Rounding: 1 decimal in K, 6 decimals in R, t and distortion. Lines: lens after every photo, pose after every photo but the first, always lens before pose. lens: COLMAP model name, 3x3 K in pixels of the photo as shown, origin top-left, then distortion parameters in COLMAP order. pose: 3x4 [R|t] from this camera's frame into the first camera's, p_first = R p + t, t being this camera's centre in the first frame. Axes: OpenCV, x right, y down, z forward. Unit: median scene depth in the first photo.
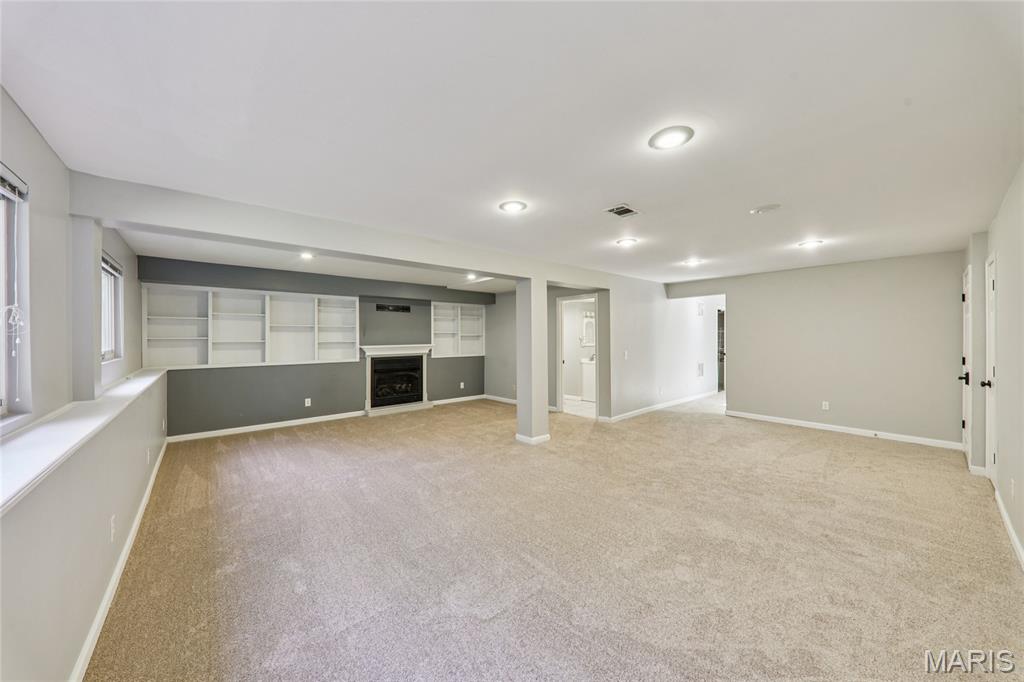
lens RADIAL K [[356.4, 0, 509.2], [0, 356.4, 337.1], [0, 0, 1]] dist [0.017491, -0.010004]
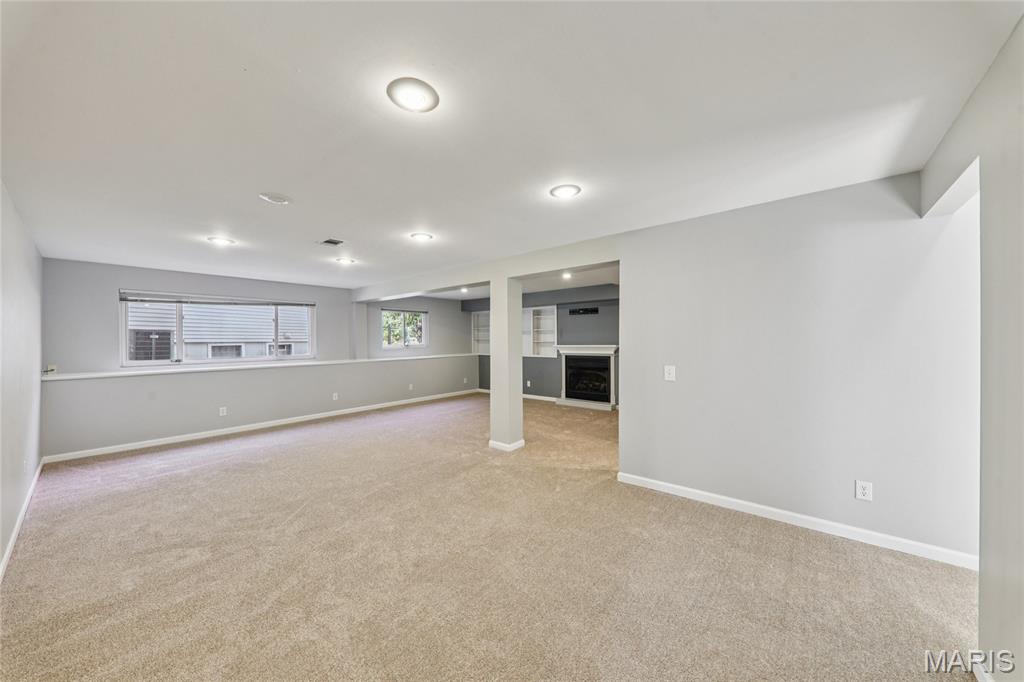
lens RADIAL K [[356.4, 0, 509.2], [0, 356.4, 337.1], [0, 0, 1]] dist [0.017491, -0.010004]
pose [[0.165075, -0.001682, -0.986280, 0.750410], [0.009709, 0.999953, -0.000080, -0.004359], [0.986233, -0.009562, 0.165083, 0.627418]]
